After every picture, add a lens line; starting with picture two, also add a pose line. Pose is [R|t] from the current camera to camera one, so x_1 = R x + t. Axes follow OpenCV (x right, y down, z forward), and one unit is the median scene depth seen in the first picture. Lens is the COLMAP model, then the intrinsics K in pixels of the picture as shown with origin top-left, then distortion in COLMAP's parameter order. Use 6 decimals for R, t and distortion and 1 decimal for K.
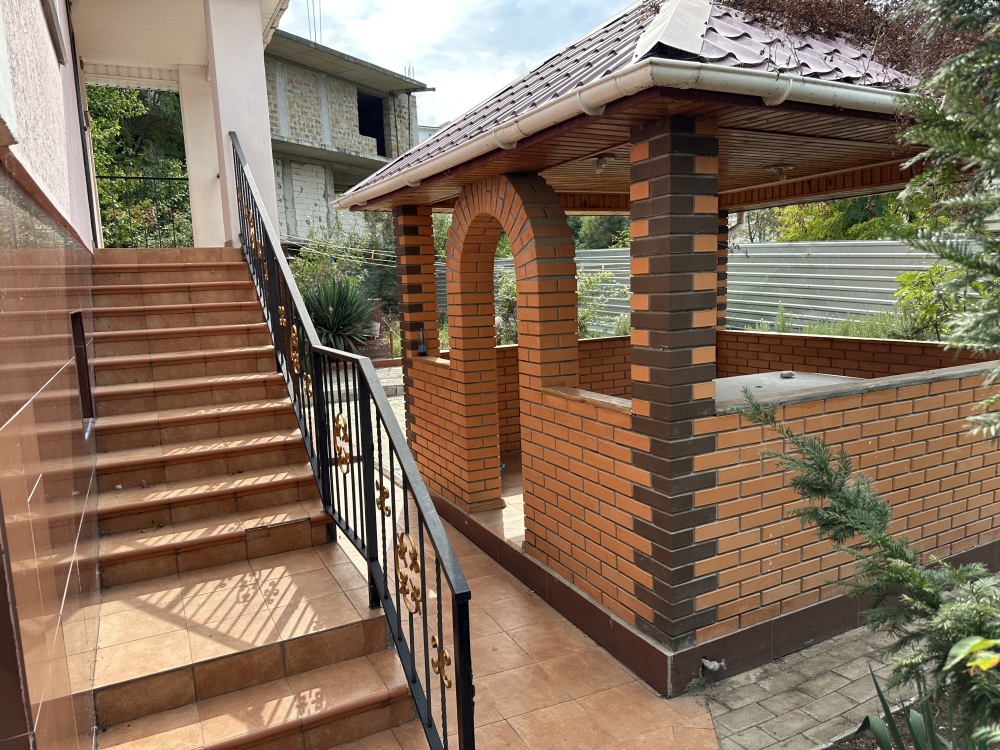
lens RADIAL K [[699.9, 0, 500.0], [0, 699.9, 375.0], [0, 0, 1]] dist [0.081899, -0.001515]
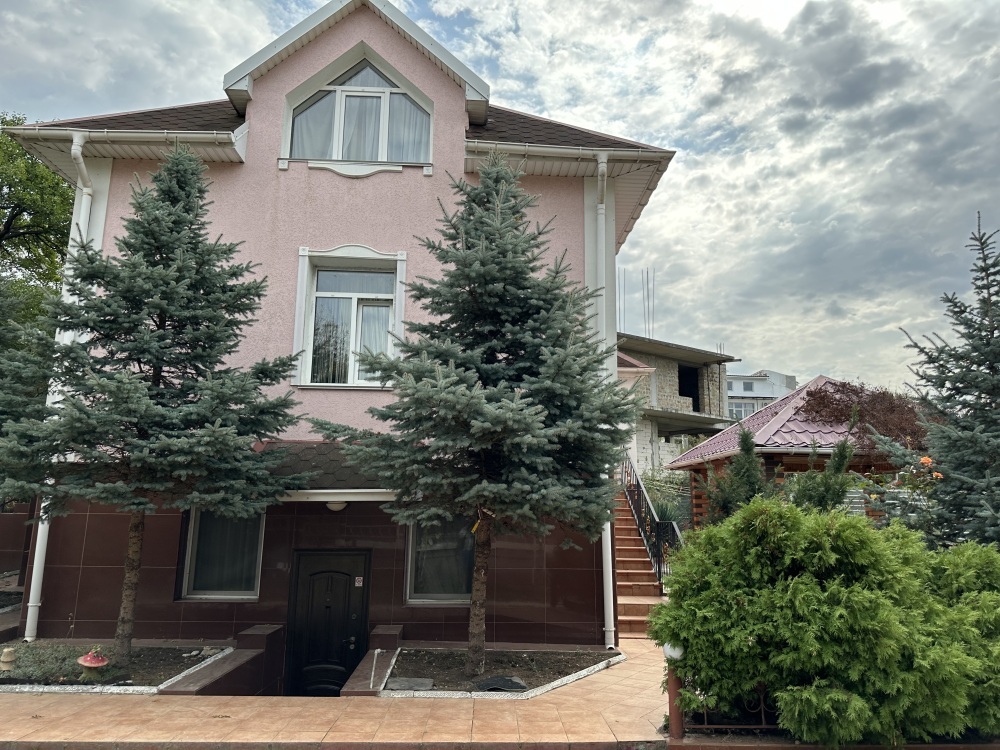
lens RADIAL K [[699.9, 0, 500.0], [0, 699.9, 375.0], [0, 0, 1]] dist [0.081899, -0.001515]
pose [[0.905258, -0.037525, -0.423202, 0.055041], [-0.099708, 0.949509, -0.297473, 0.044026], [0.412997, 0.311486, 0.855809, -0.266924]]
